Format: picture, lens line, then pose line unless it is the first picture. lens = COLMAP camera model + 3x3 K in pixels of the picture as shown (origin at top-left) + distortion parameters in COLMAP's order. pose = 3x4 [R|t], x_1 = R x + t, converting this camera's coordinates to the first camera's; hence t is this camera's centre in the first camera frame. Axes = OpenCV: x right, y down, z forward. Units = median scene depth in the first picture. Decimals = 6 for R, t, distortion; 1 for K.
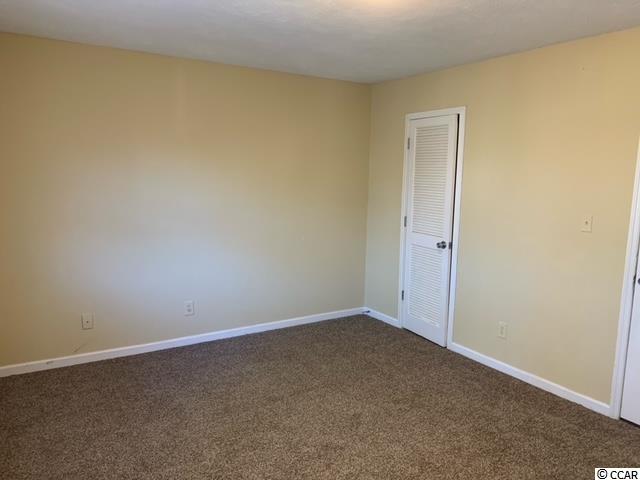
lens RADIAL K [[484.3, 0, 320.0], [0, 484.3, 240.0], [0, 0, 1]] dist [-0.000059, -0.117345]
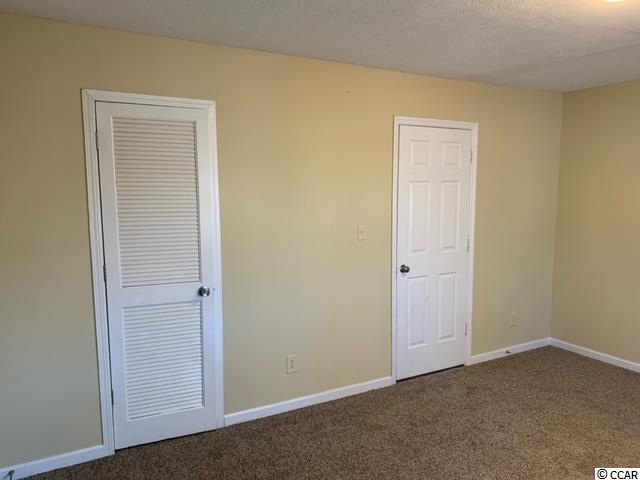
lens RADIAL K [[497.5, 0, 320.5], [0, 497.5, 251.5], [0, 0, 1]] dist [-0.009356, -0.003322]
pose [[0.008821, -0.121297, 0.992577, -0.458428], [0.147825, 0.981868, 0.118675, -0.107554], [-0.988974, 0.145681, 0.026591, 0.794536]]
